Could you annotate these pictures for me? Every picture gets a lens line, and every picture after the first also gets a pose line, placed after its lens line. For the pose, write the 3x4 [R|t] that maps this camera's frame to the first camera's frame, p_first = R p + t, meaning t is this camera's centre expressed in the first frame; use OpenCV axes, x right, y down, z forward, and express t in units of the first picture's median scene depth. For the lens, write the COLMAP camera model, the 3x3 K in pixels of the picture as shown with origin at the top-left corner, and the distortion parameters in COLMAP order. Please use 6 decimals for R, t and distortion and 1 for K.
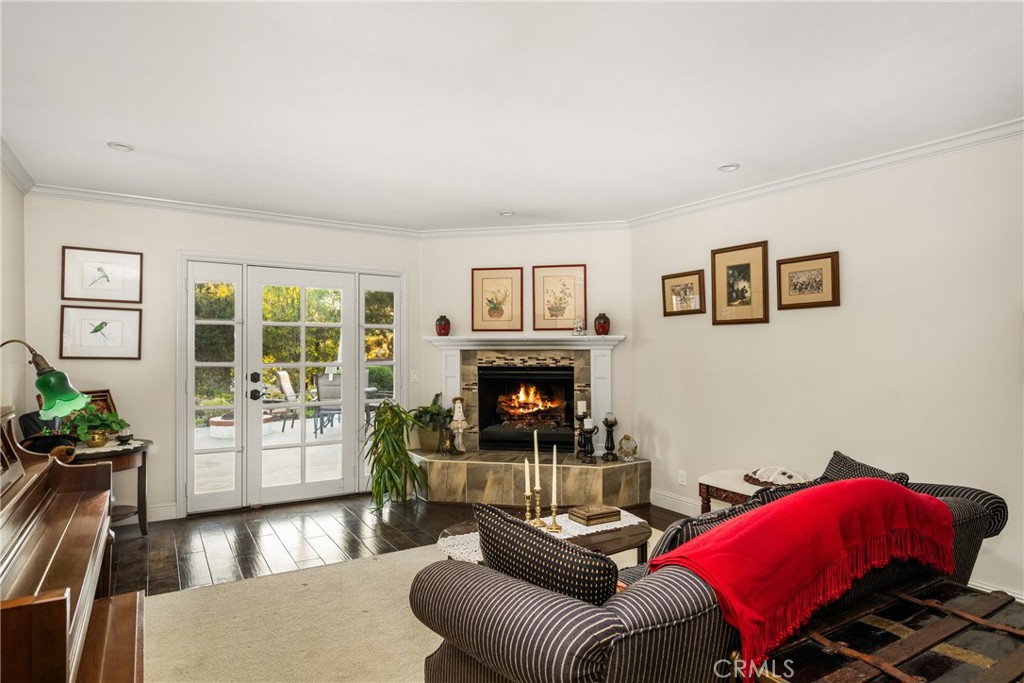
lens RADIAL K [[581.2, 0, 512.0], [0, 581.2, 341.5], [0, 0, 1]] dist [-0.003955, -0.000091]
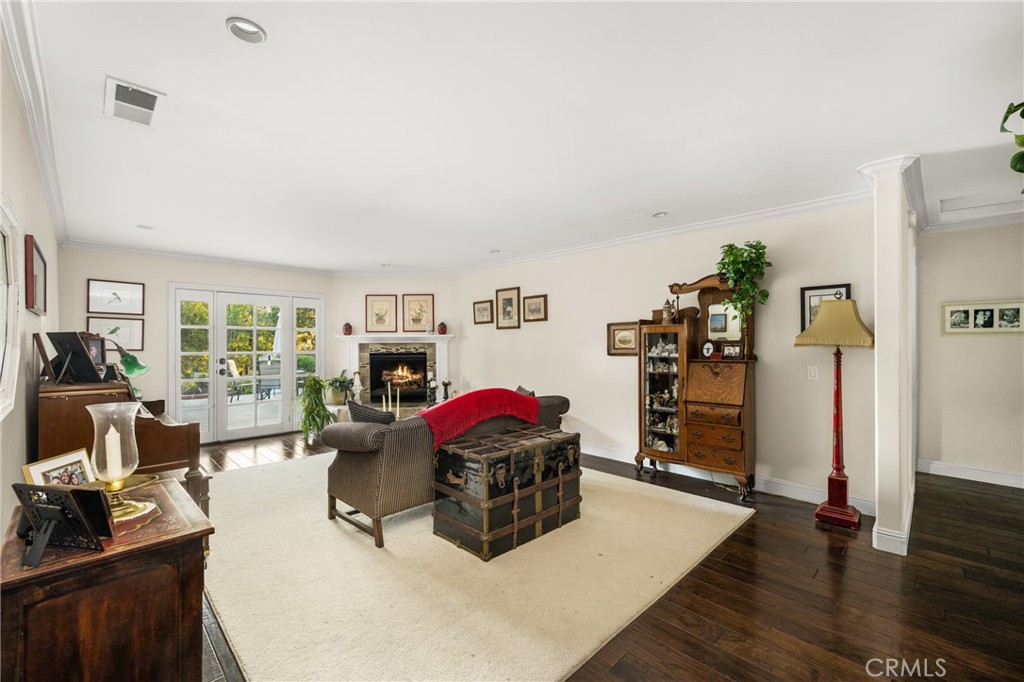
lens RADIAL K [[428.2, 0, 512.0], [0, 428.2, 341.0], [0, 0, 1]] dist [0.001913, -0.000007]
pose [[0.974378, -0.004865, 0.224865, 0.069309], [0.003002, 0.999958, 0.008625, -0.002085], [-0.224898, -0.007729, 0.974352, -0.319888]]
